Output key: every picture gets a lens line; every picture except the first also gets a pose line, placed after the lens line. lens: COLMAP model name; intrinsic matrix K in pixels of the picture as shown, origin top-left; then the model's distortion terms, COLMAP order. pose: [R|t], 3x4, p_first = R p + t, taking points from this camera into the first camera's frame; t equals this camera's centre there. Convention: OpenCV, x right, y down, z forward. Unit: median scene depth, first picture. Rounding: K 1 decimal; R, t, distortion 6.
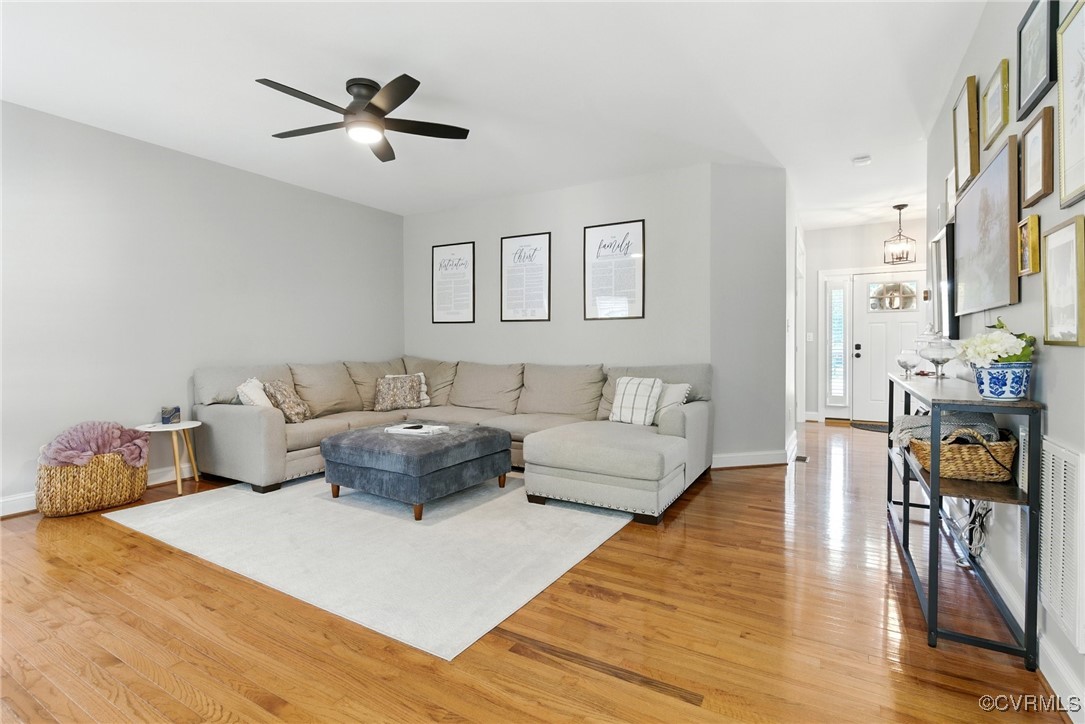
lens RADIAL K [[497.9, 0, 533.3], [0, 497.9, 344.1], [0, 0, 1]] dist [0.006386, -0.002003]
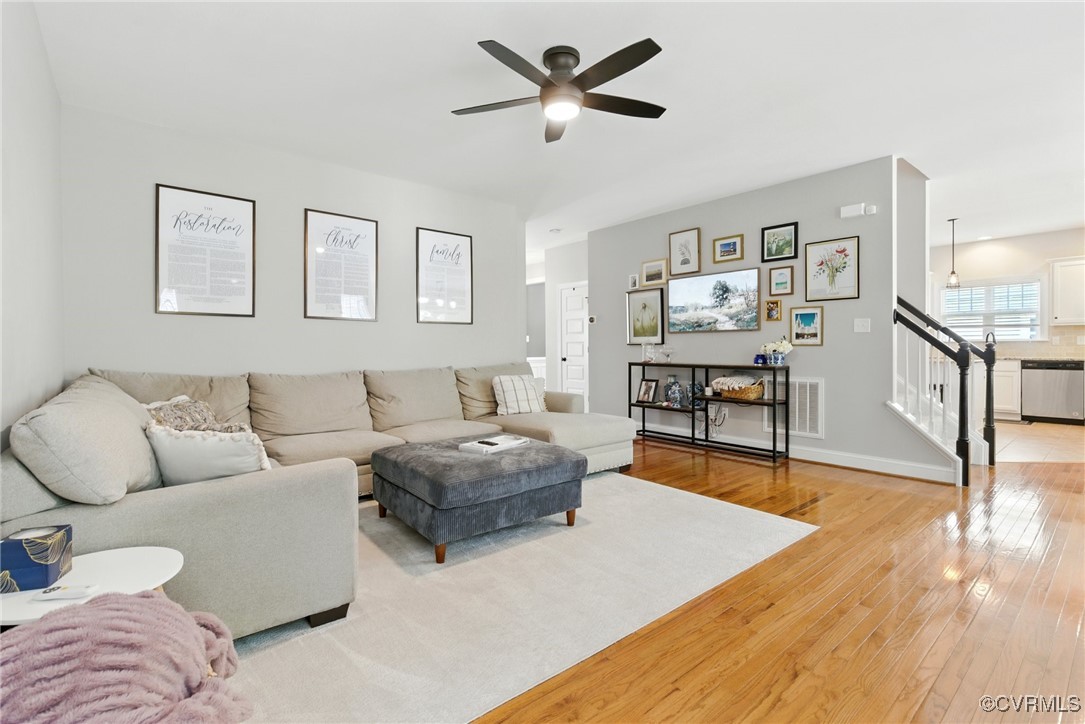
lens RADIAL K [[497.9, 0, 520.3], [0, 497.9, 349.3], [0, 0, 1]] dist [0.006386, -0.002003]
pose [[0.352935, -0.009397, 0.935600, -0.778393], [0.002281, 0.999955, 0.009183, -0.003543], [-0.935645, -0.001107, 0.352941, 0.488678]]
